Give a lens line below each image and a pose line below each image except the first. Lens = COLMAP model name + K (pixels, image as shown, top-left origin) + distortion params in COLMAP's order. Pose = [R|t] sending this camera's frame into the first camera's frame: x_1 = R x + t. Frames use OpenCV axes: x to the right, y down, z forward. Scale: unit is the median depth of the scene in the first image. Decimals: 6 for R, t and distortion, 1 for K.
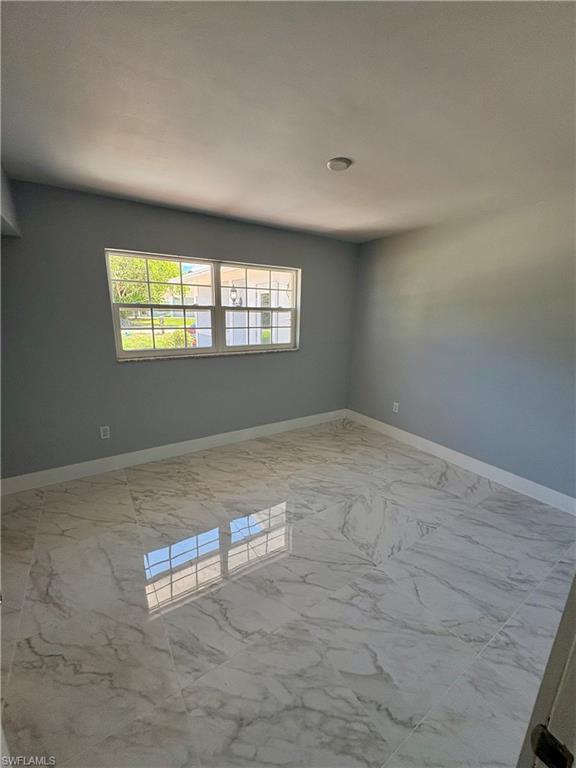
lens RADIAL K [[312.0, 0, 288.0], [0, 312.0, 384.0], [0, 0, 1]] dist [0.000566, -0.000018]
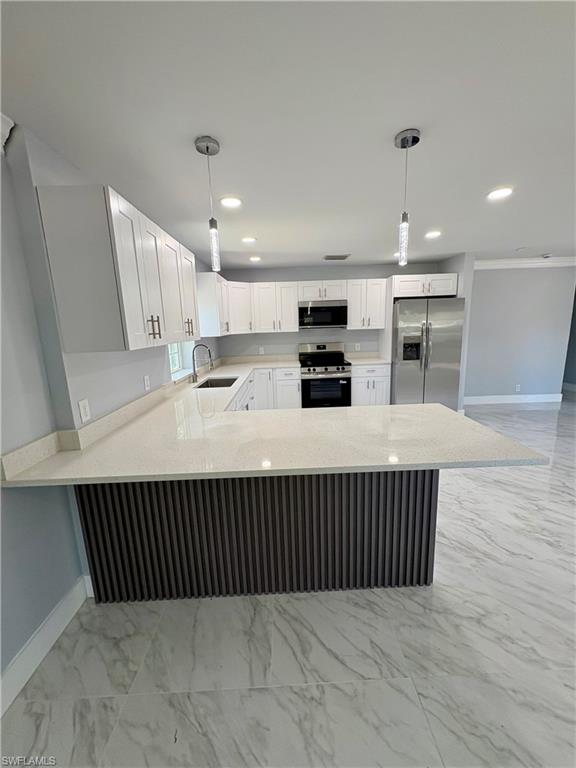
lens RADIAL K [[312.0, 0, 288.0], [0, 312.0, 384.0], [0, 0, 1]] dist [0.000566, -0.000018]
pose [[-0.845092, -0.101201, 0.524955, -1.271553], [0.143314, 0.903099, 0.404812, -0.293441], [-0.515054, 0.417336, -0.748698, 1.115493]]
